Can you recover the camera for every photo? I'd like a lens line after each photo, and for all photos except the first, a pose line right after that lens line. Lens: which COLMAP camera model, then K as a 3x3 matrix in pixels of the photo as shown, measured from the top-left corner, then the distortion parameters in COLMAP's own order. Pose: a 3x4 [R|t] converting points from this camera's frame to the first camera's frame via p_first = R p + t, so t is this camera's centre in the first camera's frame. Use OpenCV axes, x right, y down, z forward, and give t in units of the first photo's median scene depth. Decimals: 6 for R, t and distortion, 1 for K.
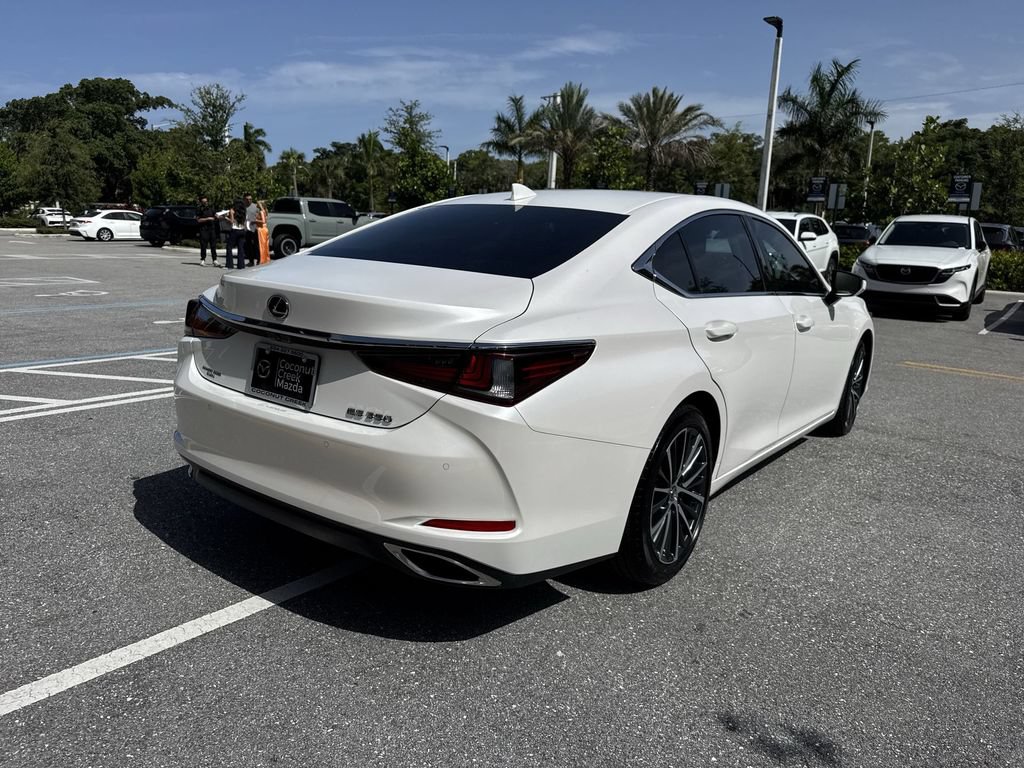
lens RADIAL K [[734.7, 0, 512.0], [0, 734.7, 384.0], [0, 0, 1]] dist [0.044450, -0.071262]
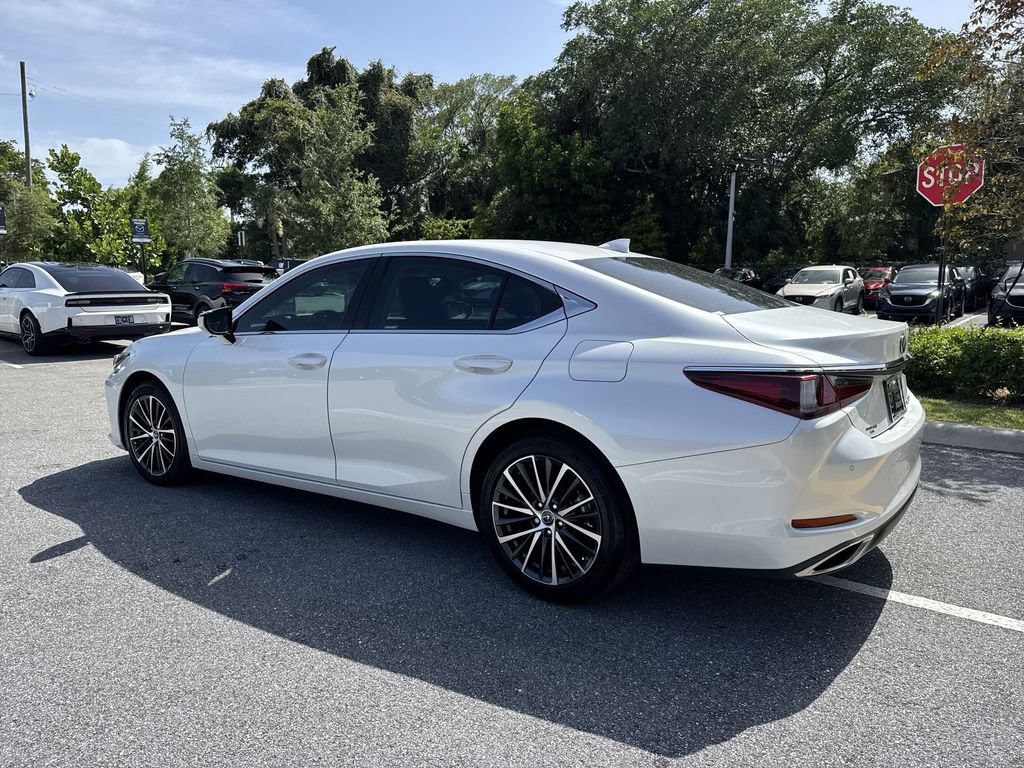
lens RADIAL K [[715.2, 0, 498.6], [0, 715.2, 387.0], [0, 0, 1]] dist [0.123013, -0.195314]
pose [[0.000129, -0.185756, 0.982596, -0.111753], [0.211344, 0.960406, 0.181533, -0.029251], [-0.977412, 0.207642, 0.039382, 0.118181]]
